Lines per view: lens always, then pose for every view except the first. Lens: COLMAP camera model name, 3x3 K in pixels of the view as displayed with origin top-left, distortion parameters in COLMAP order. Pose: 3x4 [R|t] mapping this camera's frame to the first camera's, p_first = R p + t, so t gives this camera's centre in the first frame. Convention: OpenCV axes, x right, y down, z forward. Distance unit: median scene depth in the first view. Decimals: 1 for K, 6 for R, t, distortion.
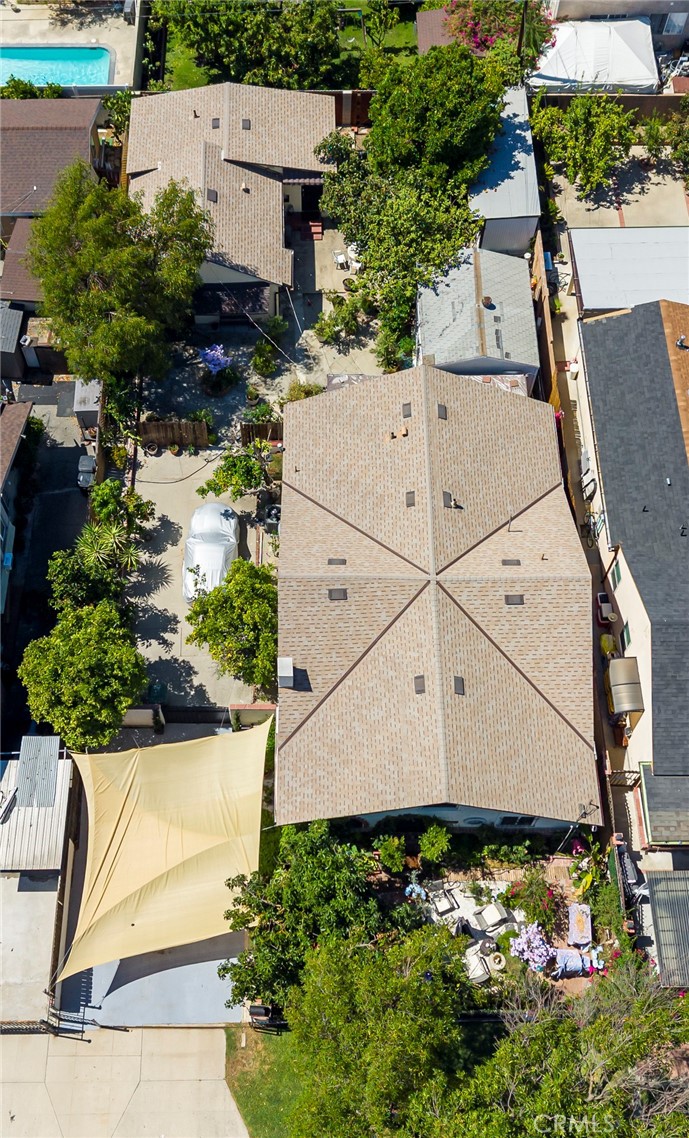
lens RADIAL K [[1165.7, 0, 323.5], [0, 1165.7, 567.5], [0, 0, 1]] dist [0.097865, -0.116011]
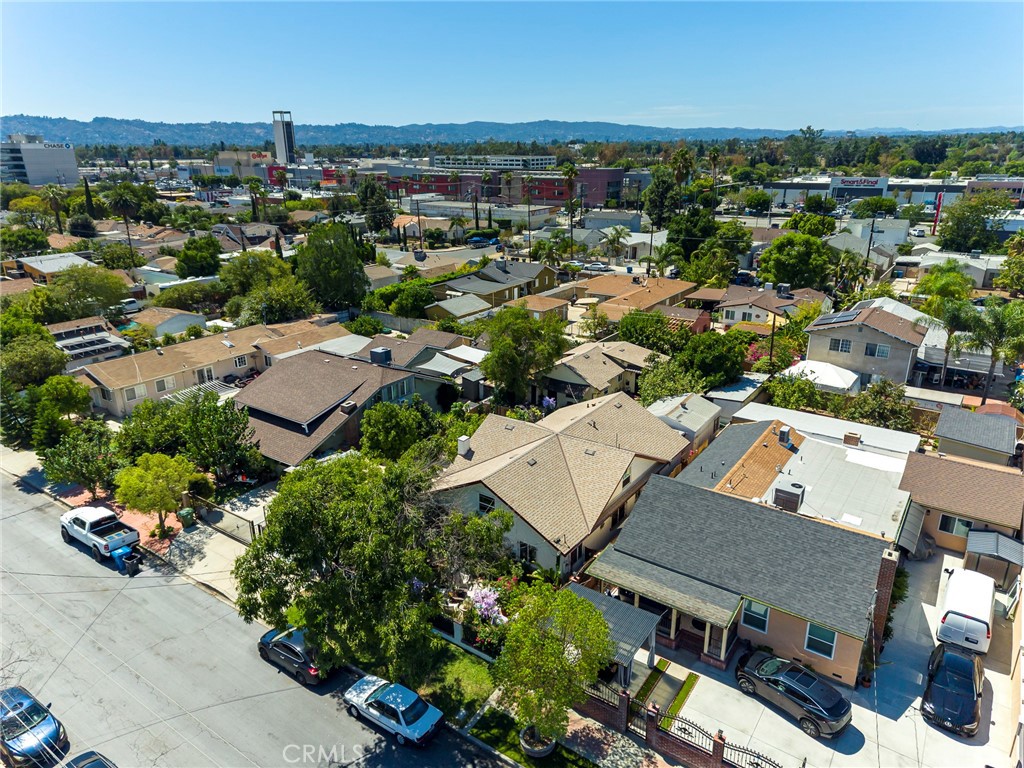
lens RADIAL K [[689.6, 0, 512.0], [0, 689.6, 384.0], [0, 0, 1]] dist [0.069684, -0.043665]
pose [[0.814759, 0.185959, -0.549170, 0.503763], [-0.509906, 0.680658, -0.526023, 0.458795], [0.275978, 0.708607, 0.649394, 0.181578]]
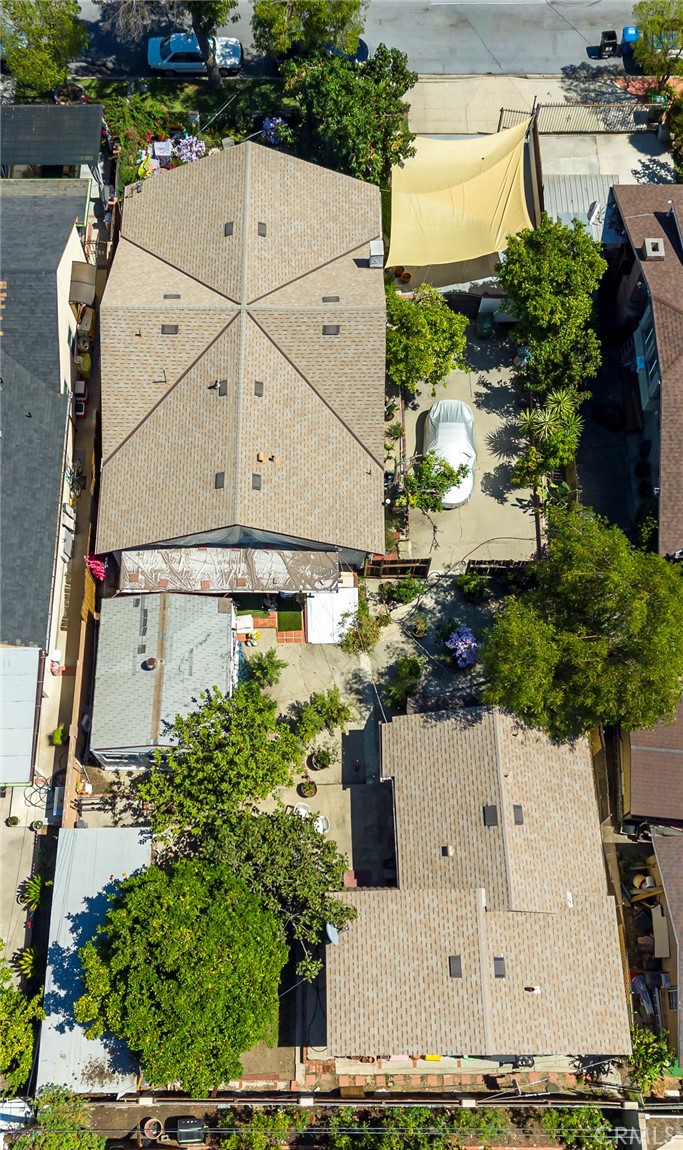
lens RADIAL K [[1132.6, 0, 301.8], [0, 1132.6, 577.8], [0, 0, 1]] dist [0.099752, -0.108090]
pose [[-0.999900, -0.010353, 0.009601, 0.022165], [0.014001, -0.639010, 0.769071, -0.798505], [-0.001827, 0.769129, 0.639091, 0.416266]]
